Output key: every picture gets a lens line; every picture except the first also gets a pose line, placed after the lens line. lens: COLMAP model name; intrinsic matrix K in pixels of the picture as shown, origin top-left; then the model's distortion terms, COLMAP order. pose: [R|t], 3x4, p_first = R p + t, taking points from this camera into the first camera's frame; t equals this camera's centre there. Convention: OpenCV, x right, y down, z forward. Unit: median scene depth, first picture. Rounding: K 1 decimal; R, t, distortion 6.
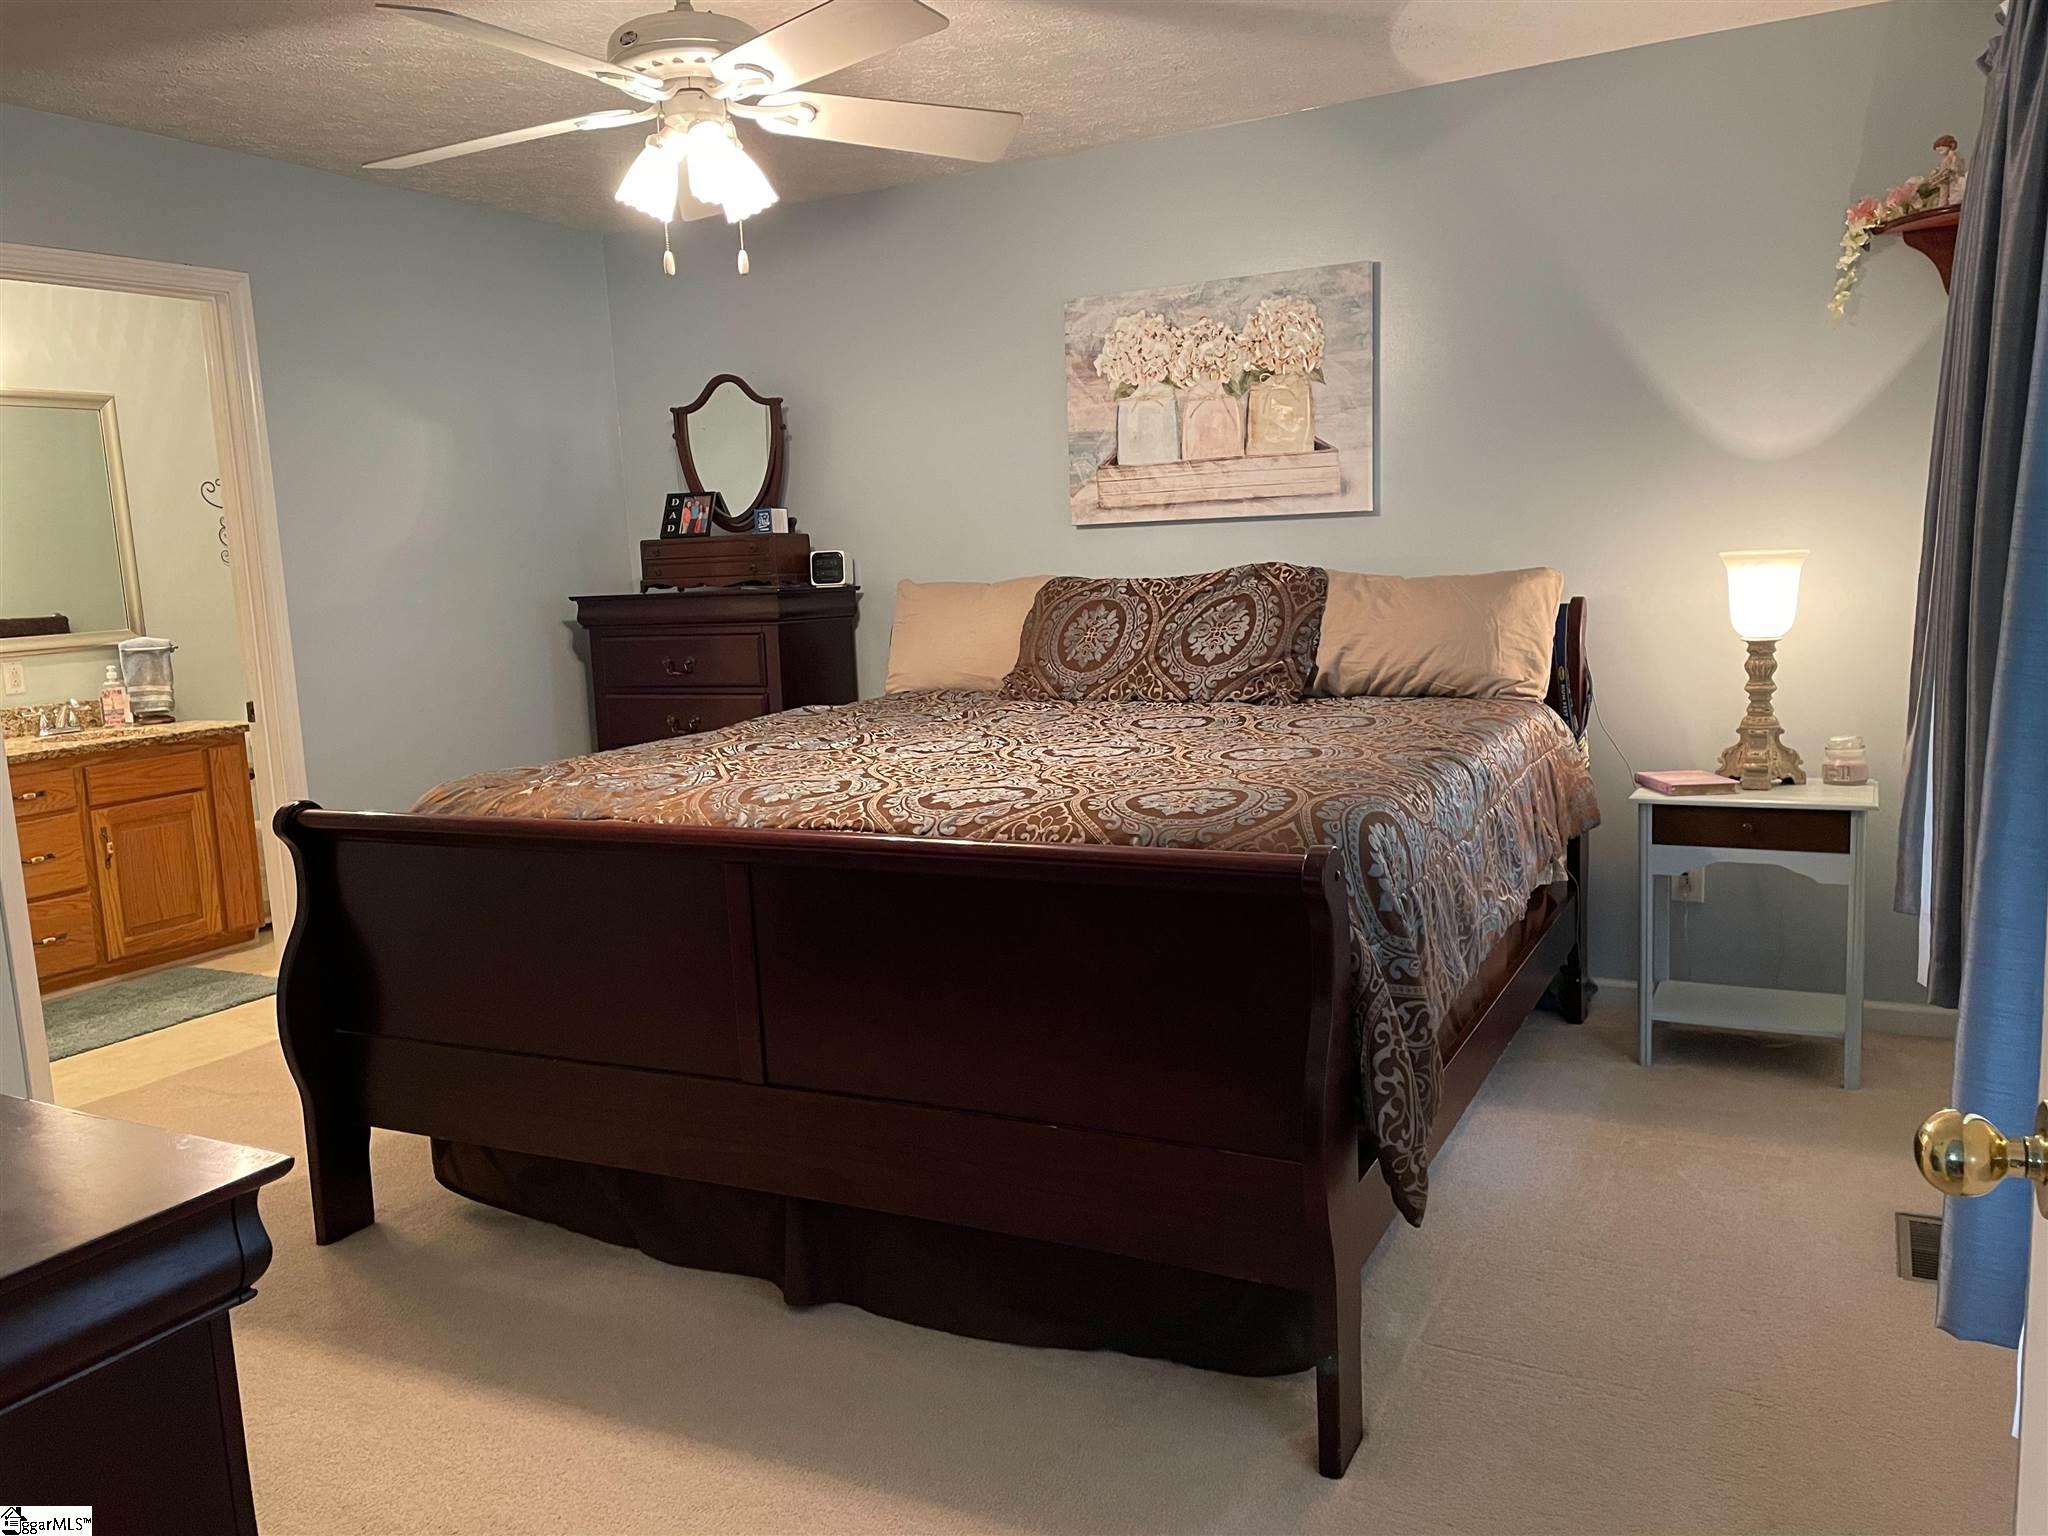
lens RADIAL K [[1531.2, 0, 1035.3], [0, 1531.2, 756.8], [0, 0, 1]] dist [0.095360, -0.118791]
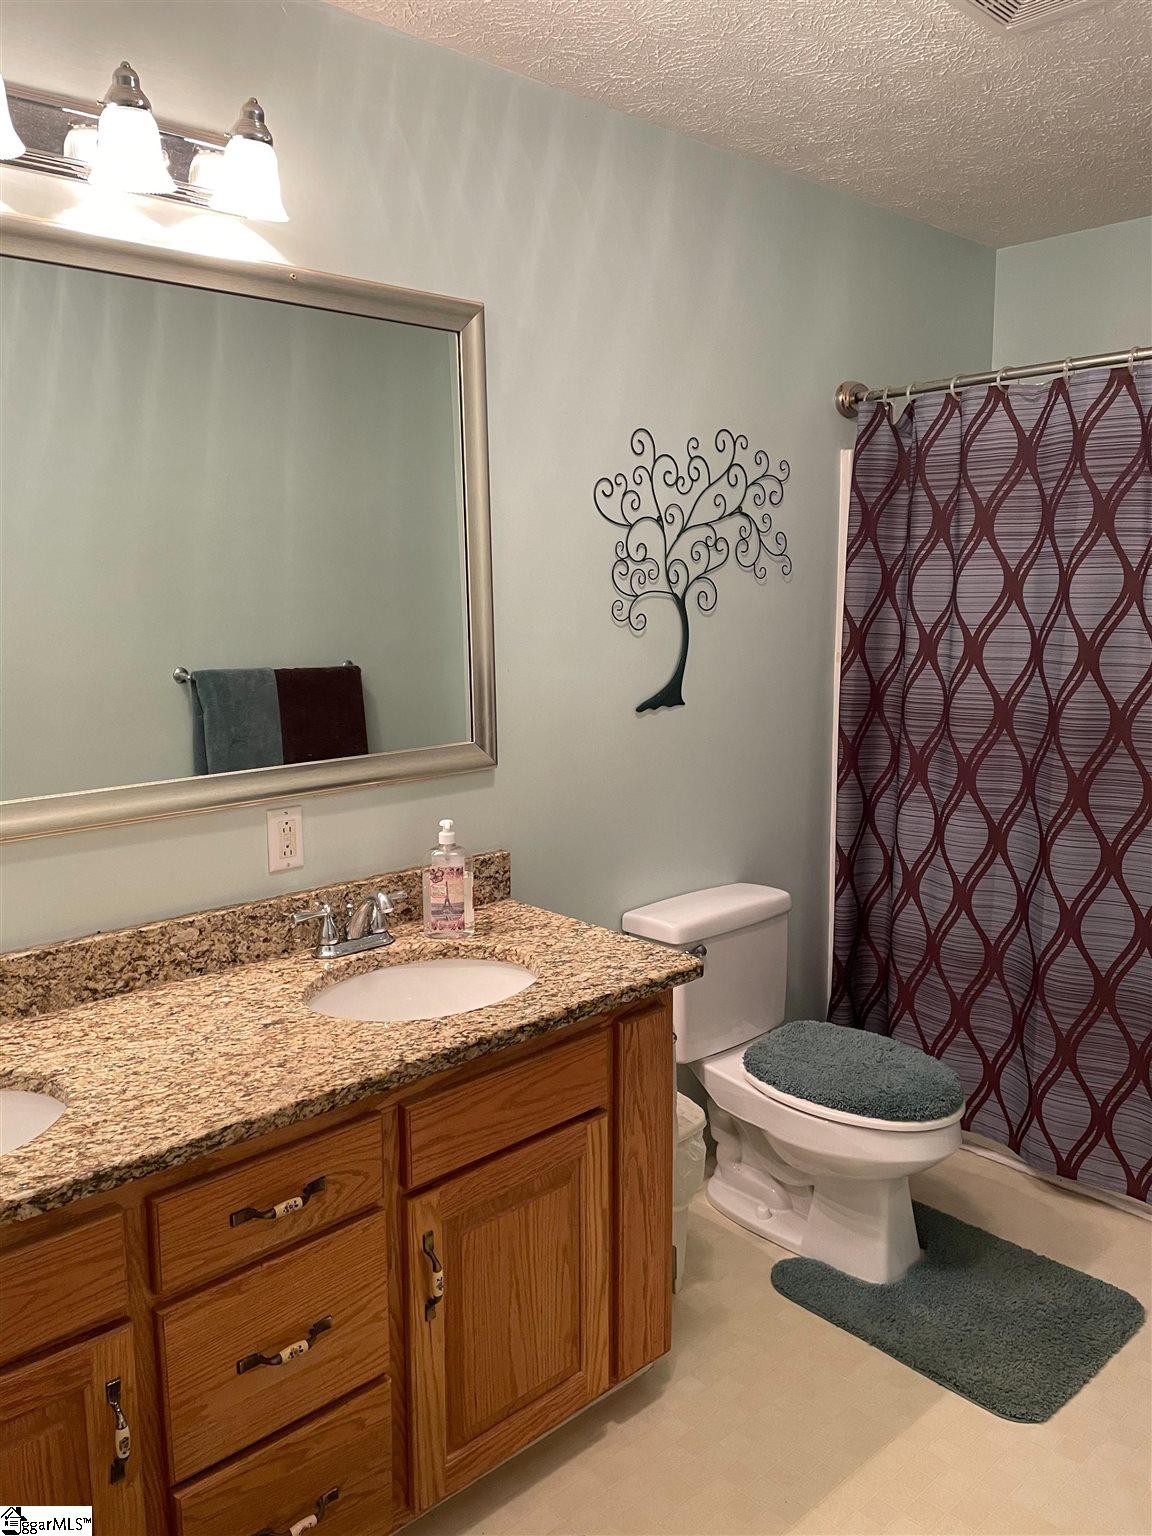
lens RADIAL K [[1148.4, 0, 576.0], [0, 1148.4, 768.0], [0, 0, 1]] dist [0.095360, -0.118791]
pose [[0.938277, 0.092823, -0.333196, -0.362856], [-0.081156, 0.995506, 0.048797, -0.084717], [0.336228, -0.018745, 0.941594, 0.555959]]
